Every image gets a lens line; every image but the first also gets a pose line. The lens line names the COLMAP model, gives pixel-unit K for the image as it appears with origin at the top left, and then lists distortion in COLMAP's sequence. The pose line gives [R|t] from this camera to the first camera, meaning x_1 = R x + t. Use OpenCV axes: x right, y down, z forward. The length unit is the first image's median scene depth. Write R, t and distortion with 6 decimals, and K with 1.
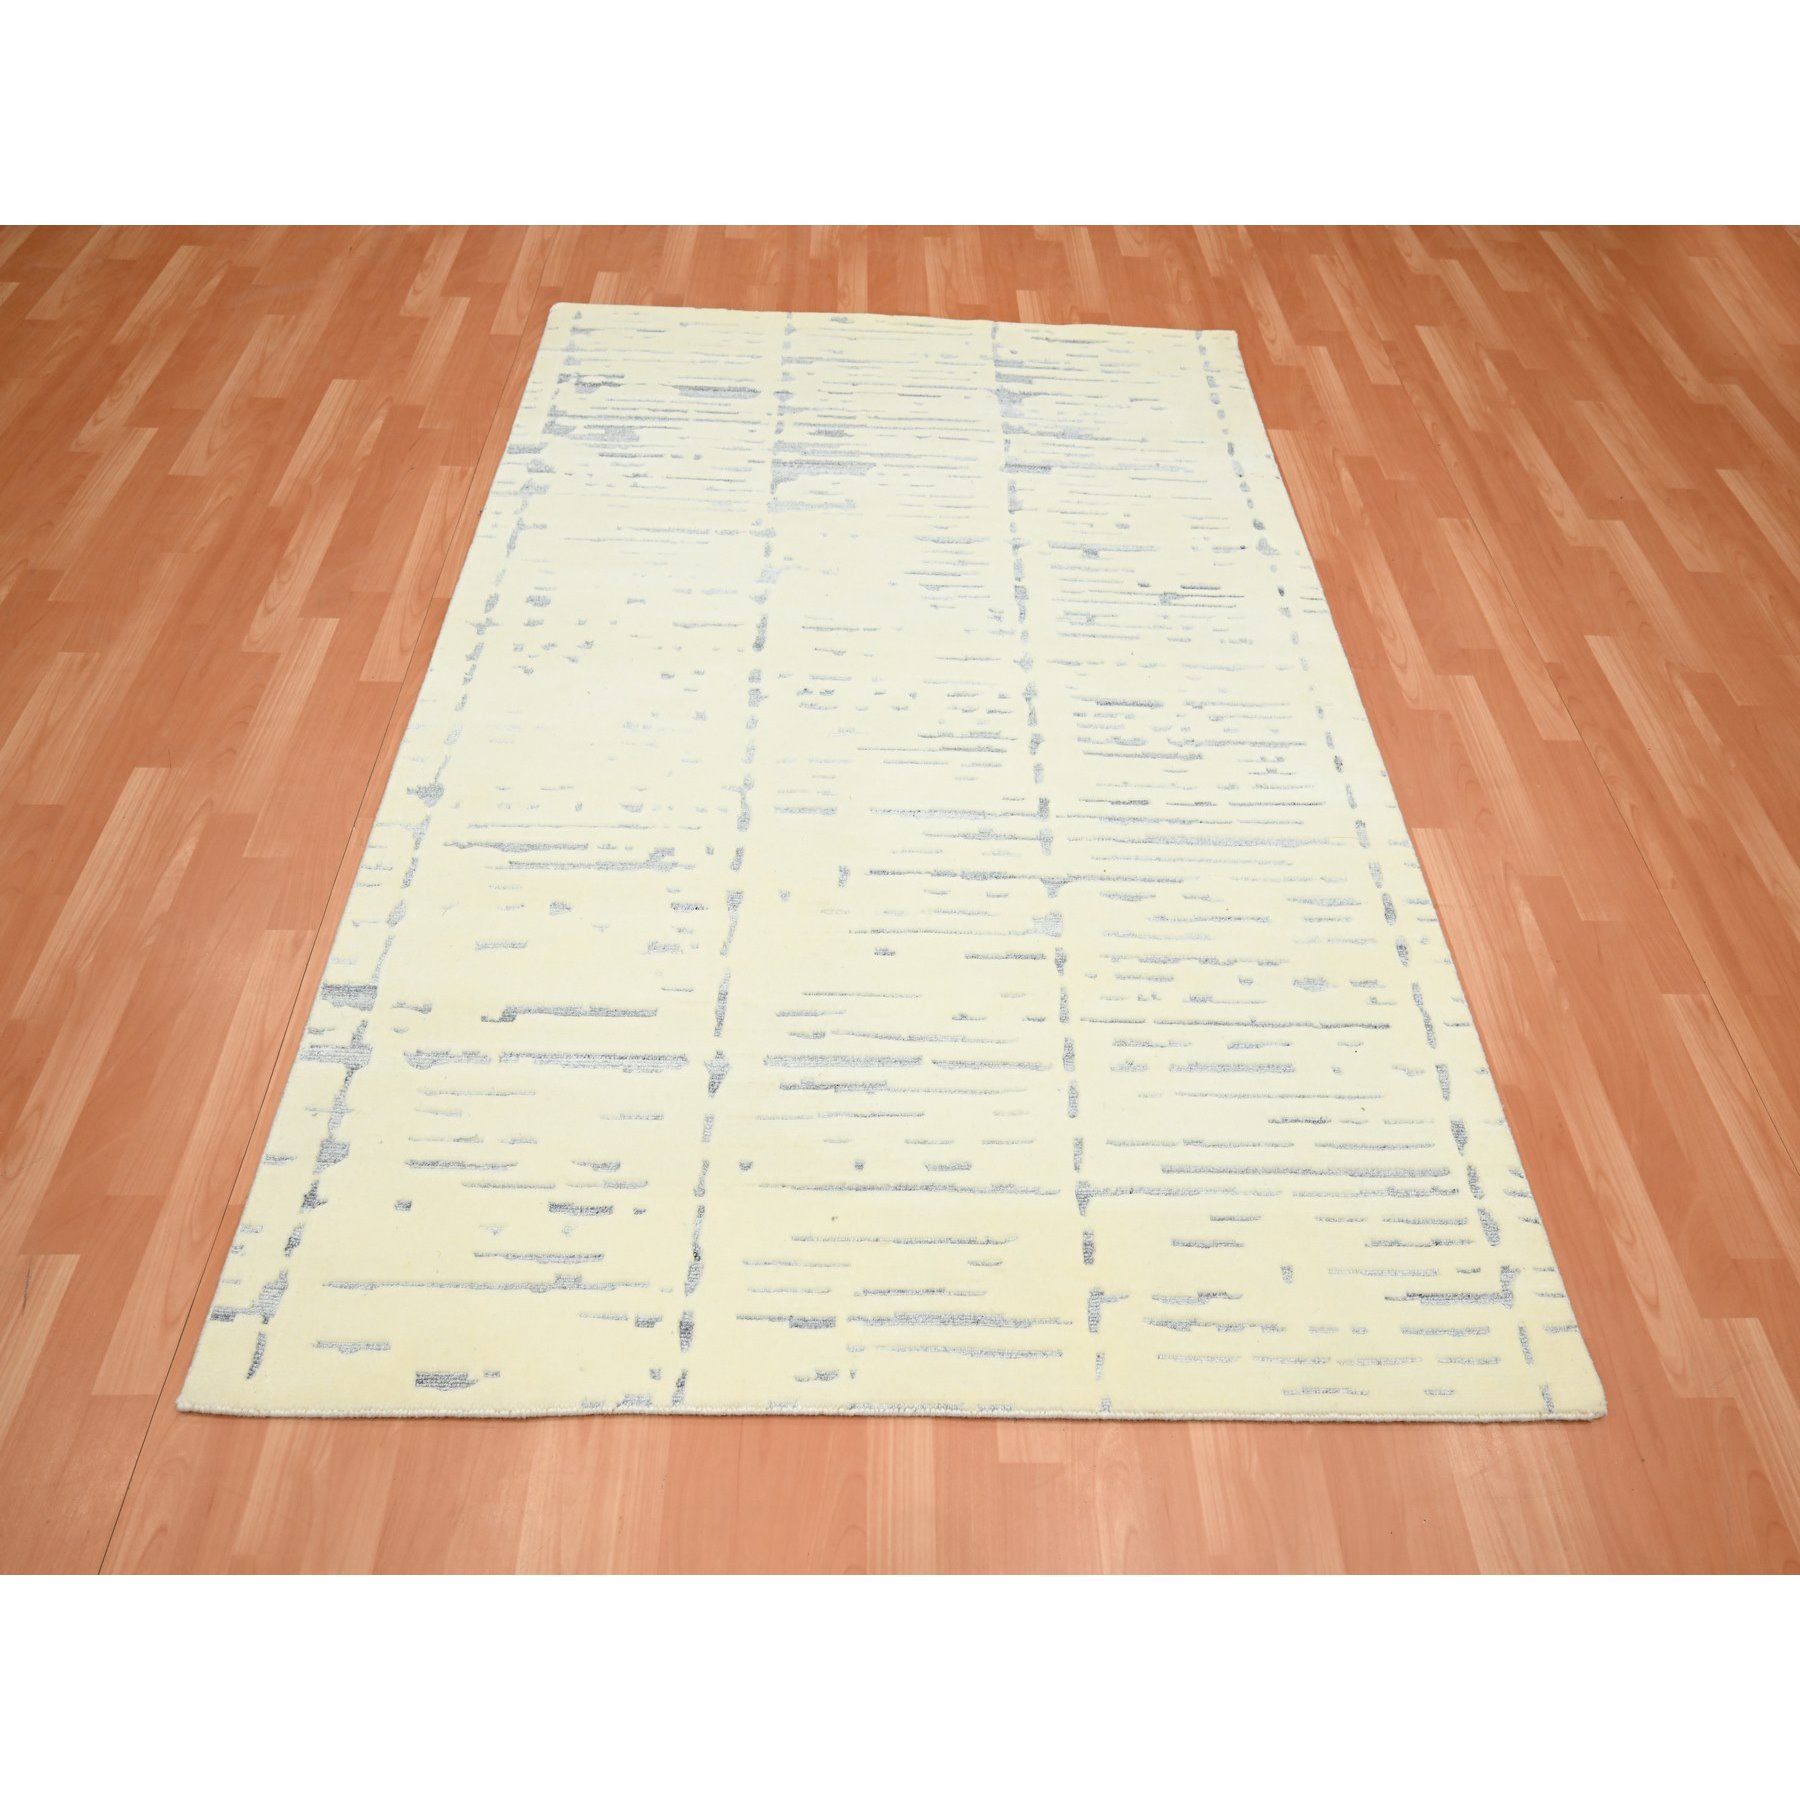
lens RADIAL K [[1314.4, 0, 942.8], [0, 1314.4, 904.9], [0, 0, 1]] dist [-0.010225, -0.002860]
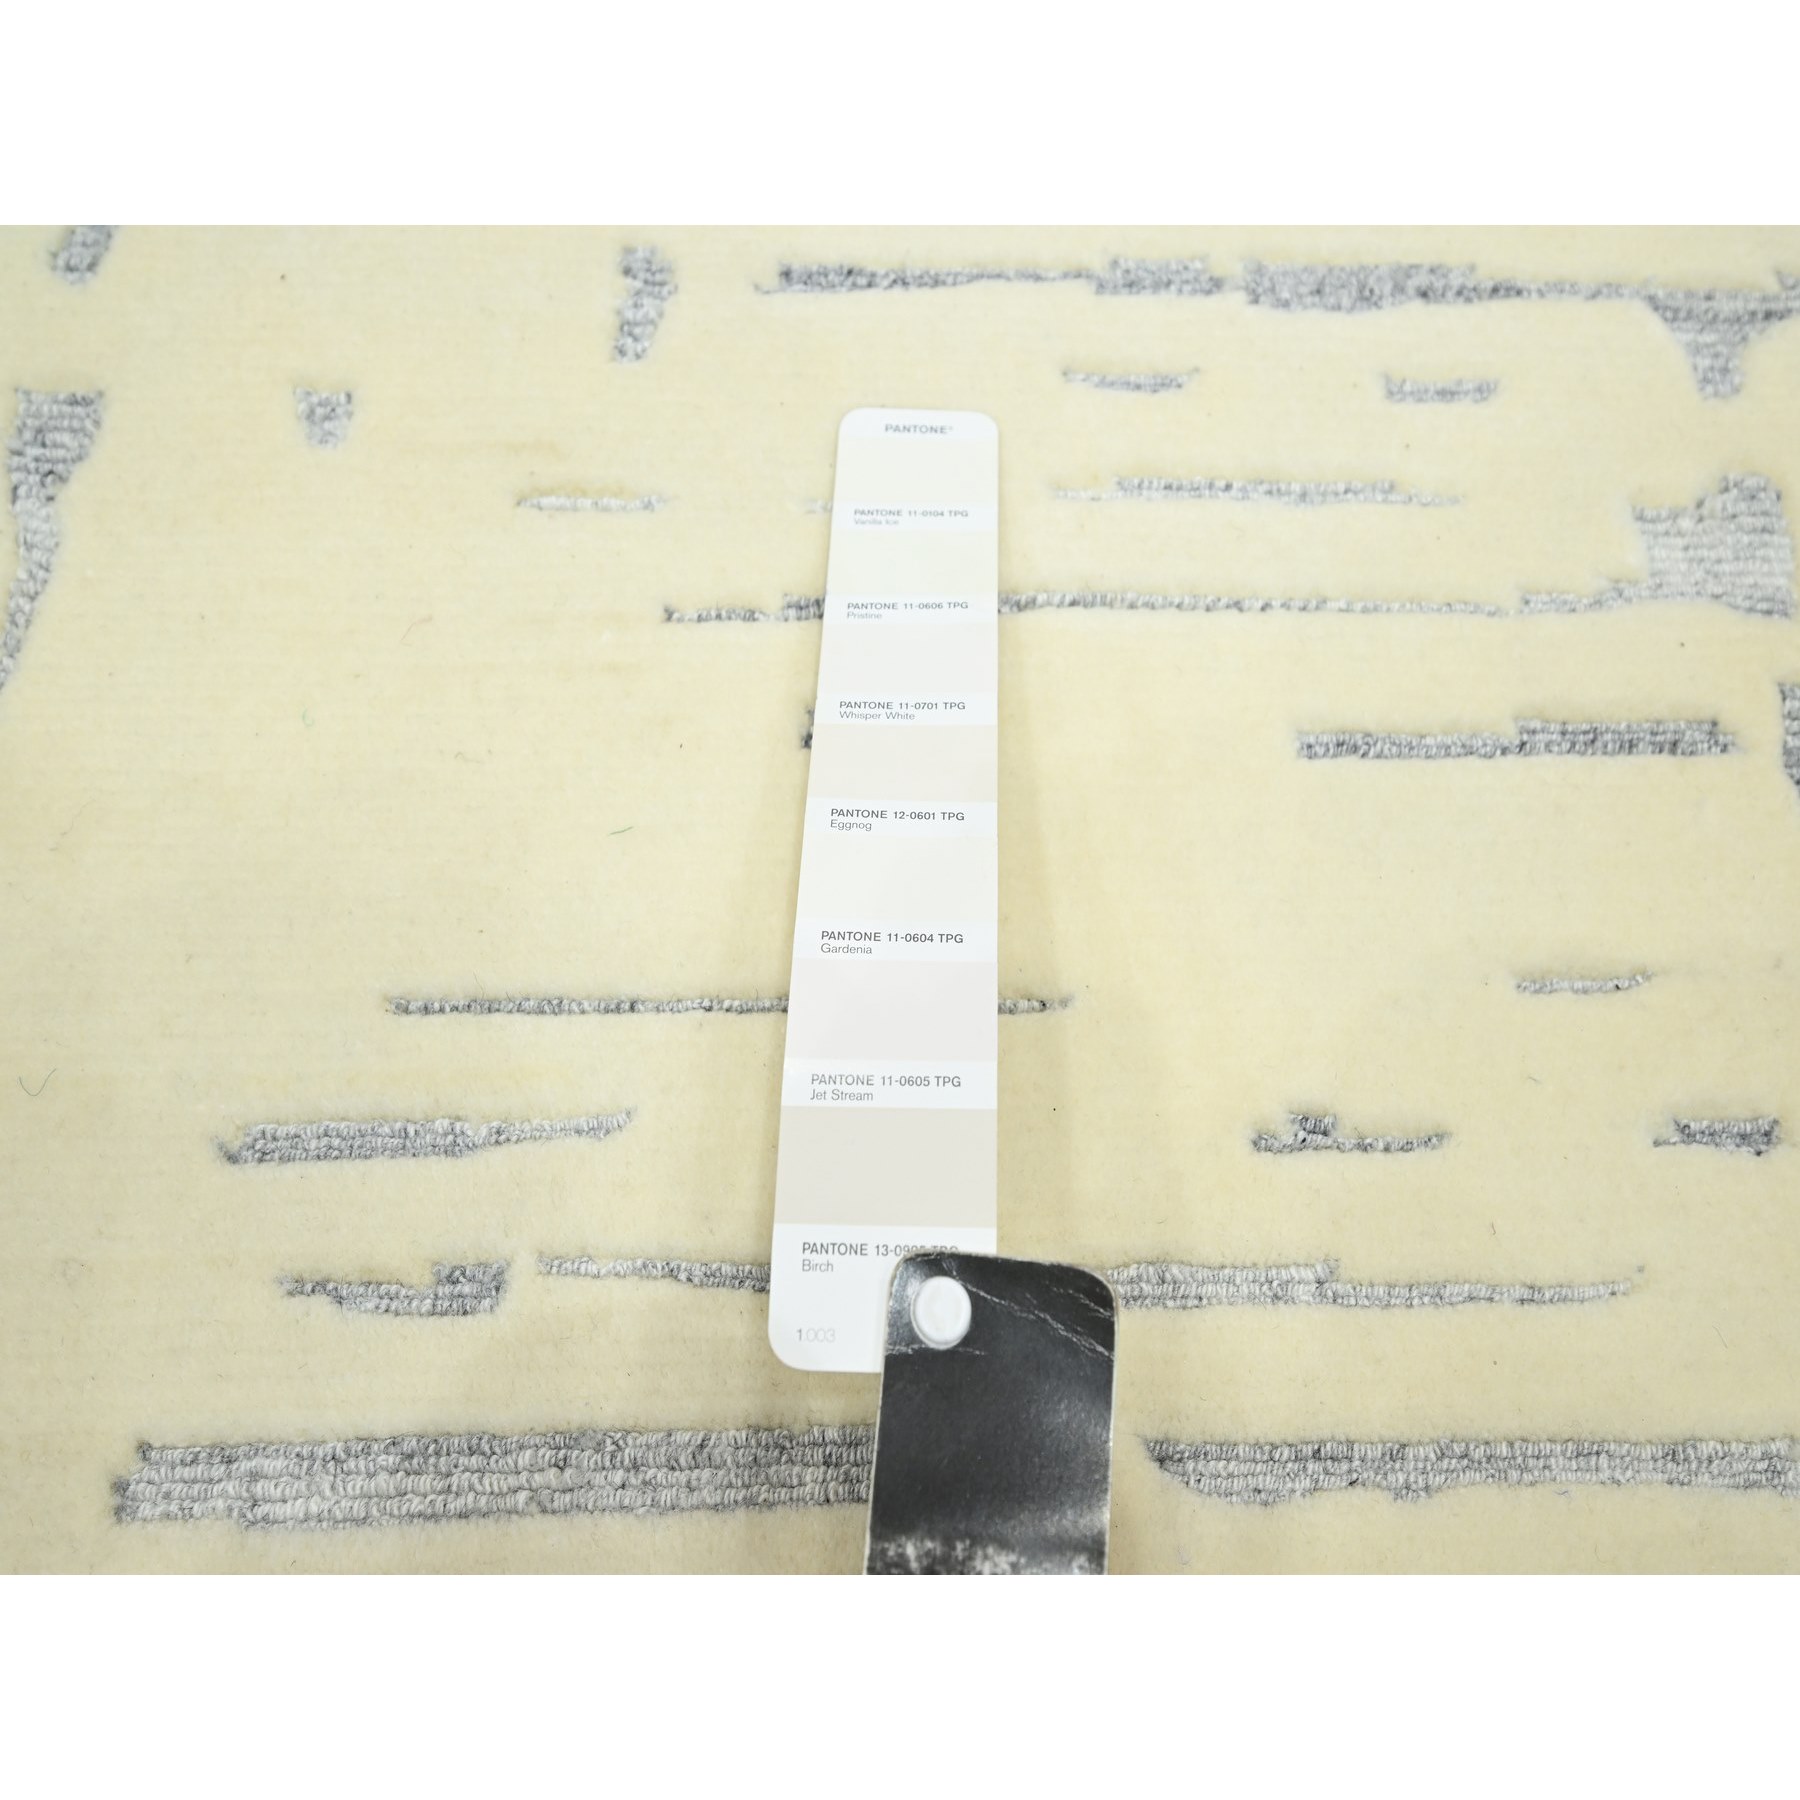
lens RADIAL K [[2362.9, 0, 900.0], [0, 2362.9, 900.0], [0, 0, 1]] dist [-0.017686, -0.042846]
pose [[0.999158, -0.006966, -0.040429, -0.027791], [0.016117, 0.972893, 0.230693, -0.018014], [0.037726, -0.231151, 0.972186, 0.746716]]
